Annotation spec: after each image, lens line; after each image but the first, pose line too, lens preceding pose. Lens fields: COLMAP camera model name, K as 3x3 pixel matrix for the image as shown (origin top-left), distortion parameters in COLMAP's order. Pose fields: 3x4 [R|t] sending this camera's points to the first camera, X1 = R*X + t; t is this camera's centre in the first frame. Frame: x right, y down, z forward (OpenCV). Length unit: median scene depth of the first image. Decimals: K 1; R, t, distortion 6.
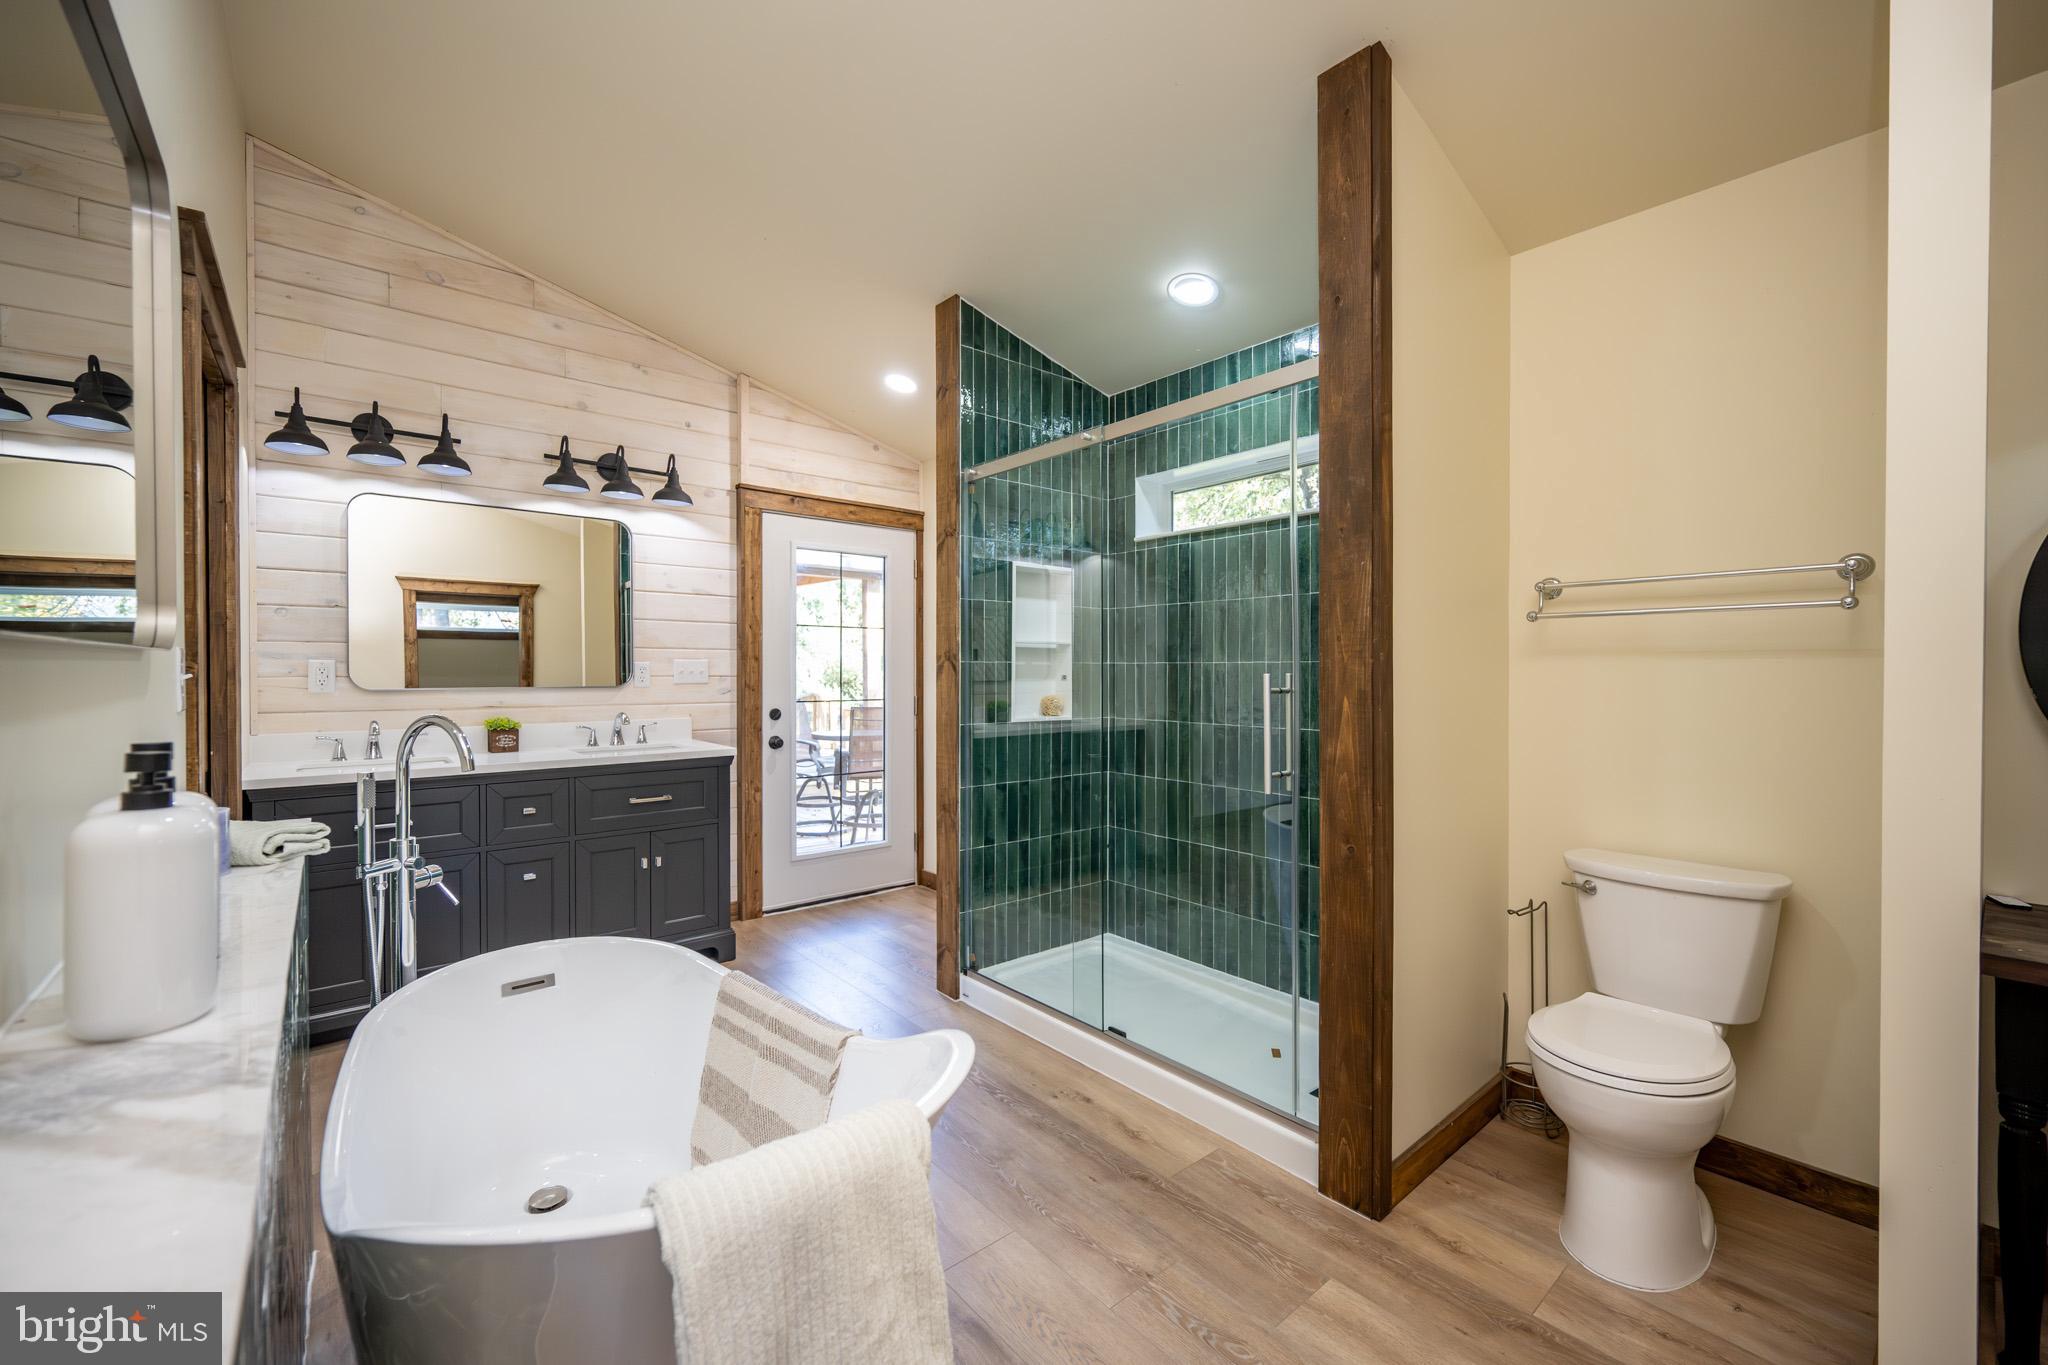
lens RADIAL K [[812.1, 0, 1024.0], [0, 812.1, 682.5], [0, 0, 1]] dist [-0.001457, 0.000009]
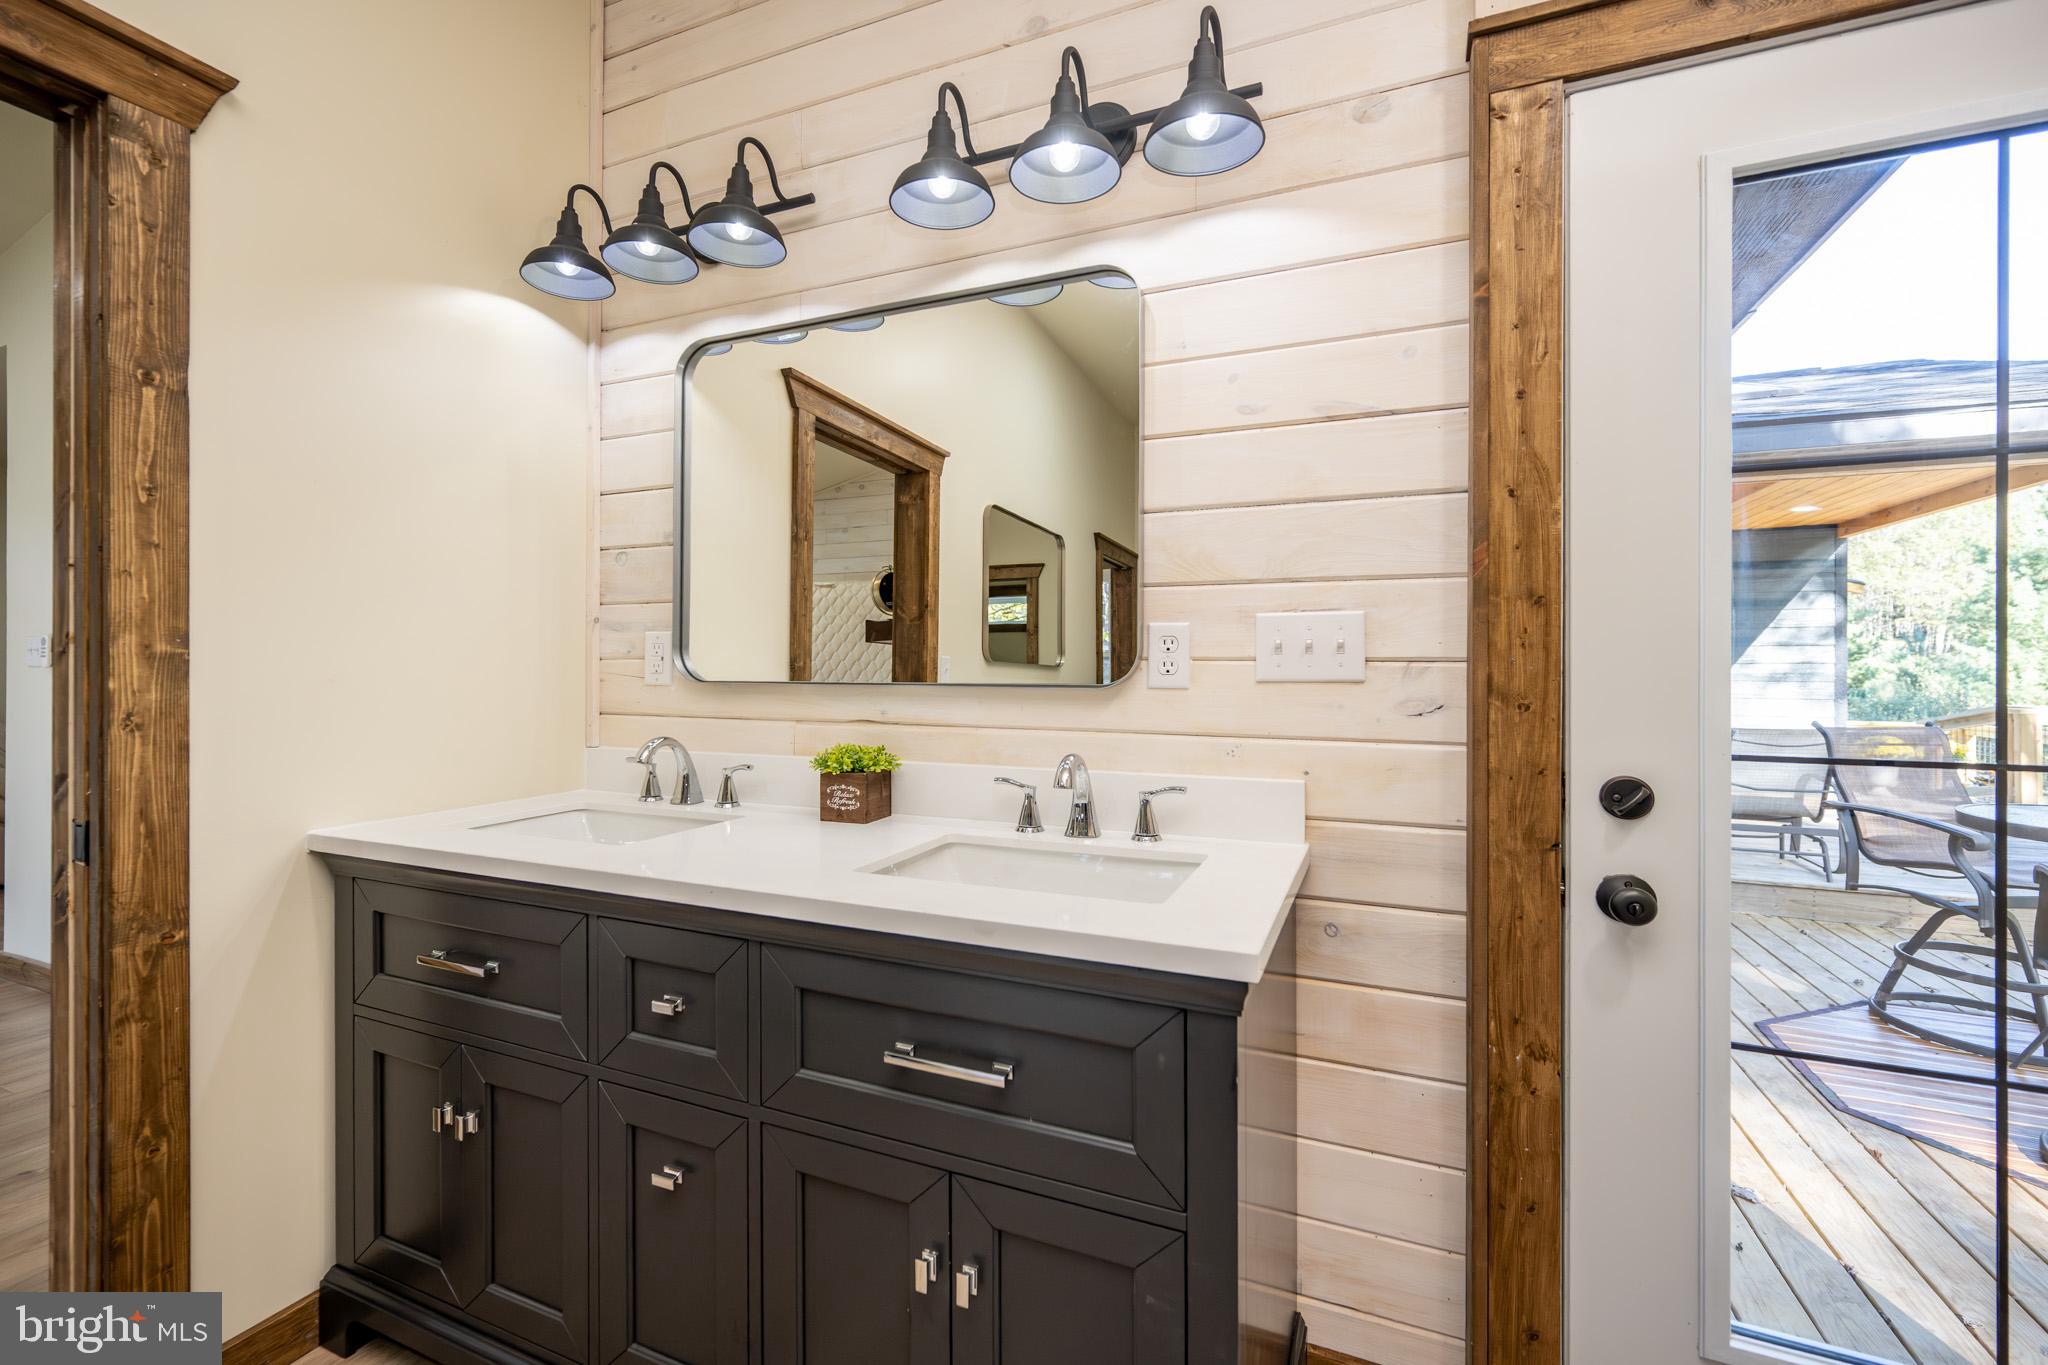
lens RADIAL K [[830.7, 0, 1021.7], [0, 830.7, 667.1], [0, 0, 1]] dist [-0.000432, -0.000154]
pose [[0.420017, 0.003268, -0.907510, -0.100339], [-0.019311, 0.999799, -0.005337, -0.000685], [0.907311, 0.019767, 0.419996, 0.521087]]
